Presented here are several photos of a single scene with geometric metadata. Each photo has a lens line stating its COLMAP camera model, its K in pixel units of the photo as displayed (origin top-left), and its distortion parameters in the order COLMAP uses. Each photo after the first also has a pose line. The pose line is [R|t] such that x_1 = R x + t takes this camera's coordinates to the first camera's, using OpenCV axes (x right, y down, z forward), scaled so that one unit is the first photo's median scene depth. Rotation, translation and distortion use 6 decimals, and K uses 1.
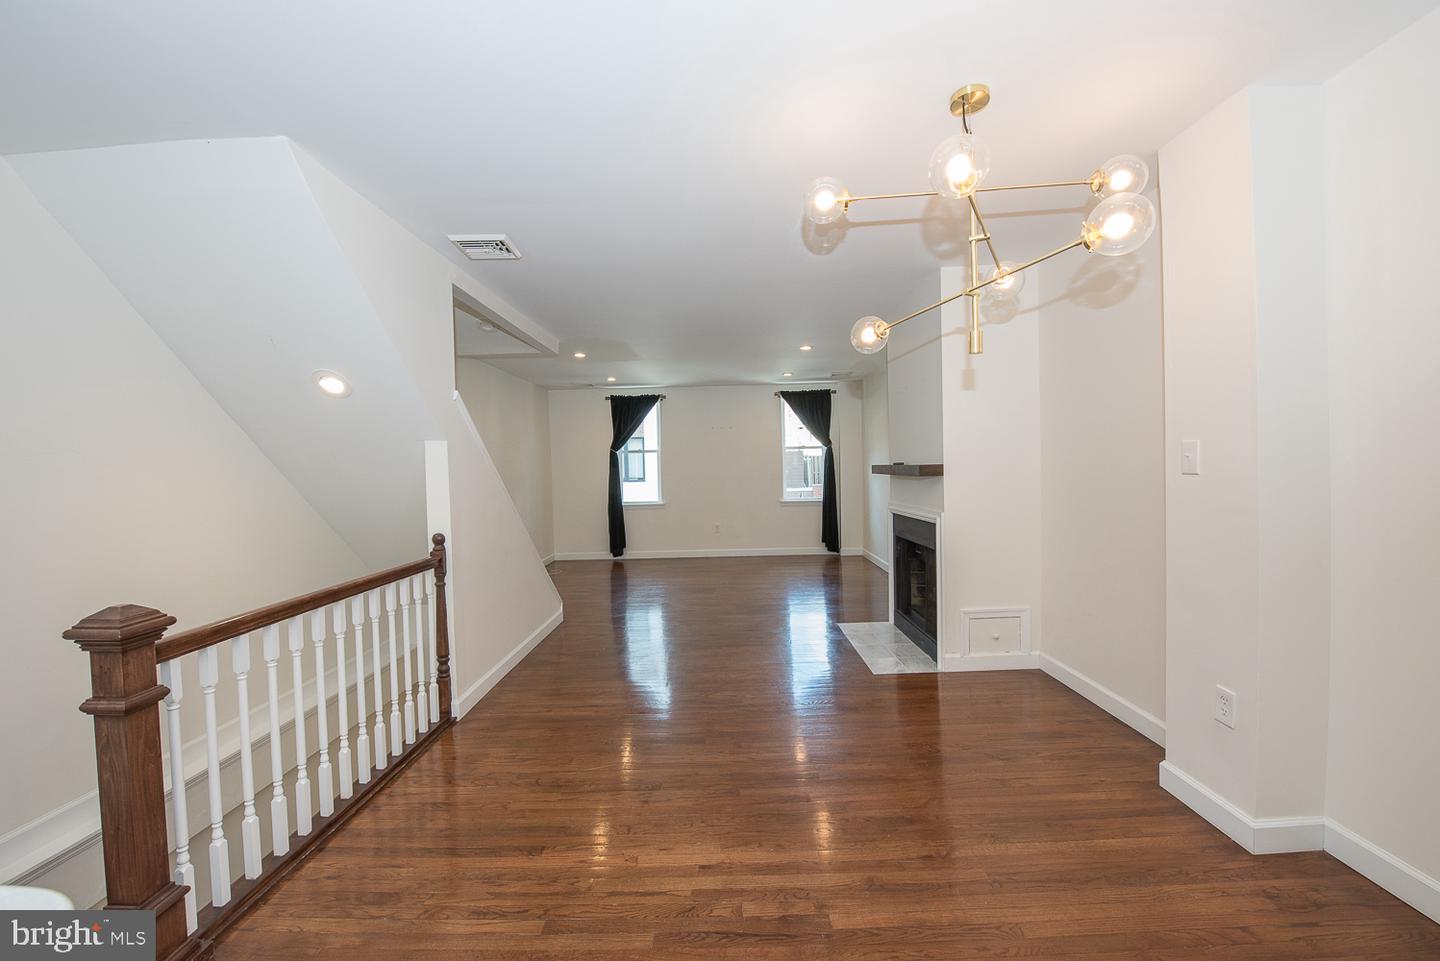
lens RADIAL K [[573.3, 0, 718.0], [0, 573.3, 482.2], [0, 0, 1]] dist [-0.019955, -0.000903]
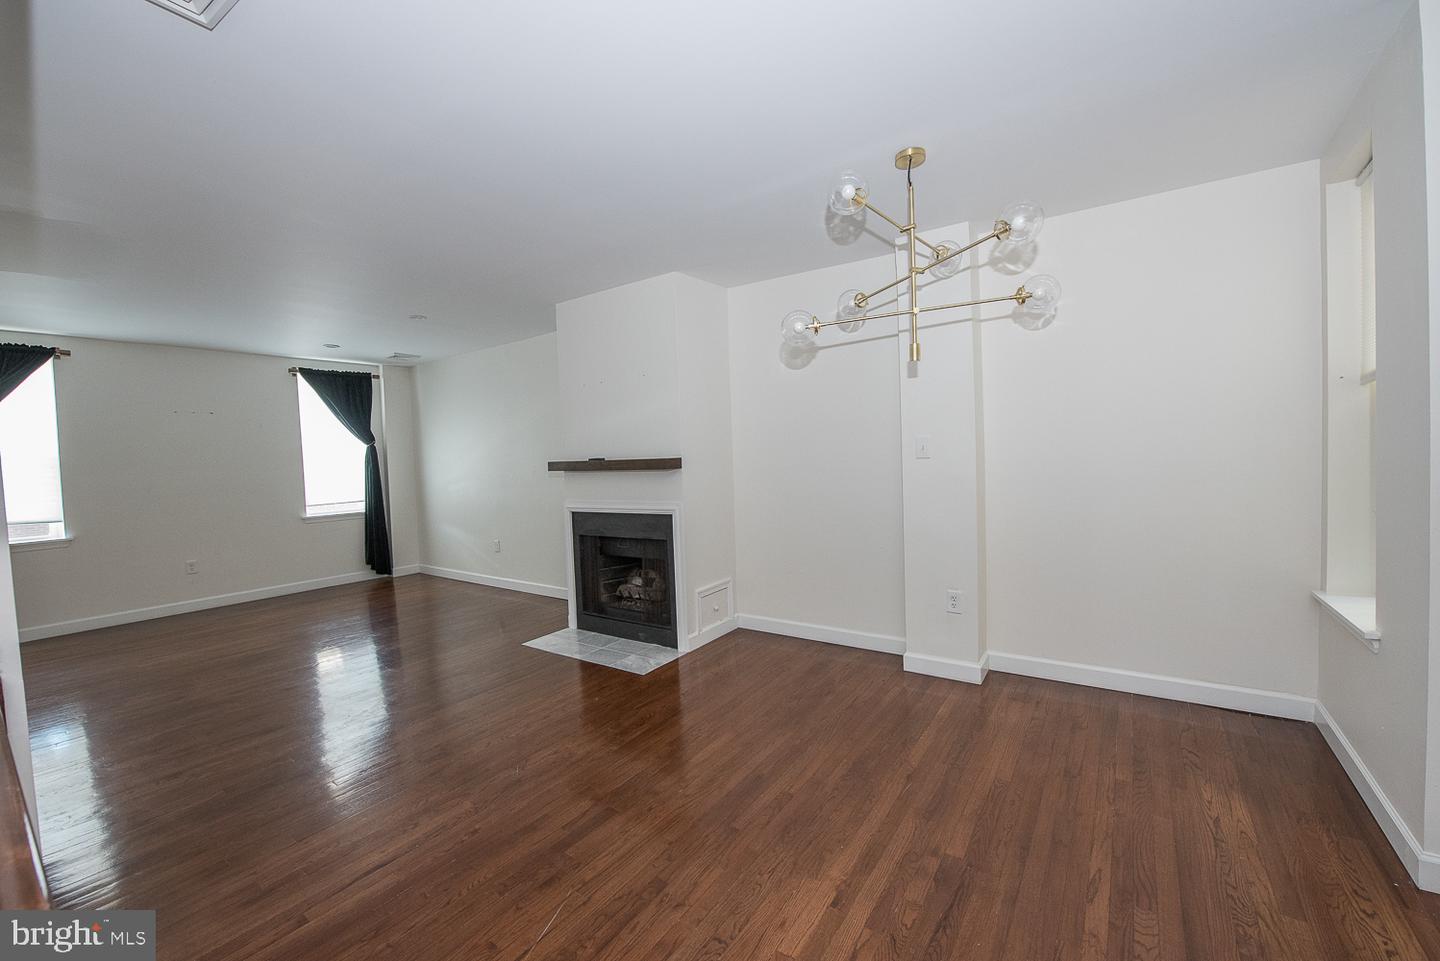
lens RADIAL K [[573.3, 0, 723.7], [0, 573.3, 480.9], [0, 0, 1]] dist [-0.019955, -0.000903]
pose [[0.561395, -0.033468, 0.826871, -0.441136], [0.043285, 0.999002, 0.011048, 0.004096], [-0.826415, 0.029589, 0.562283, 0.337618]]
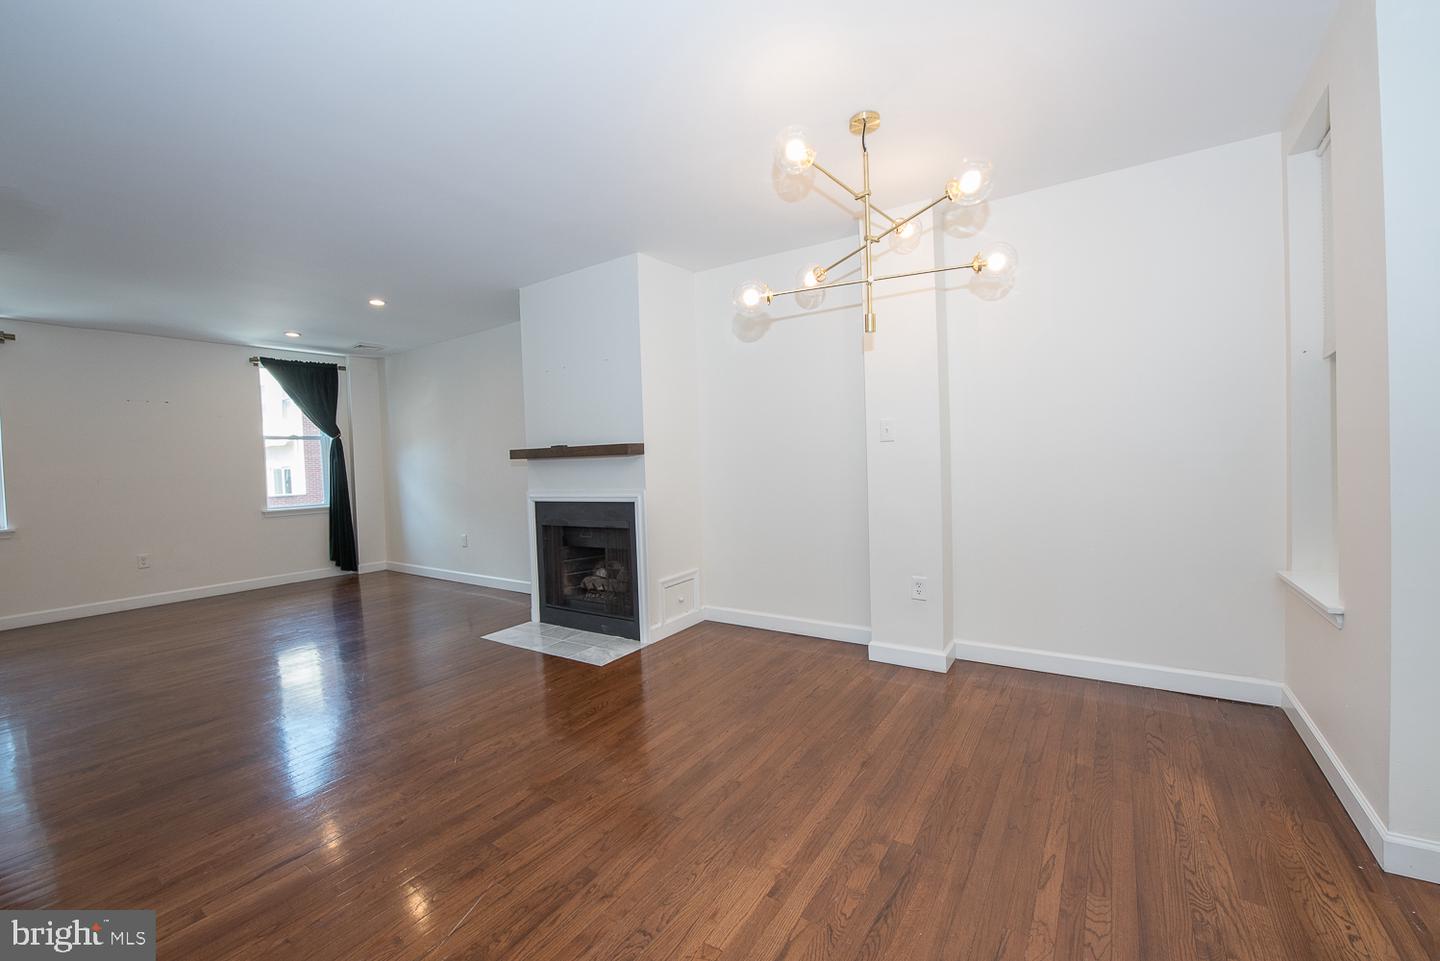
lens RADIAL K [[573.3, 0, 723.5], [0, 573.3, 480.5], [0, 0, 1]] dist [-0.019955, -0.000903]
pose [[0.545219, -0.023967, 0.837951, -0.395299], [0.041399, 0.999141, 0.001641, 0.040495], [-0.837271, 0.033795, 0.545743, 0.316101]]
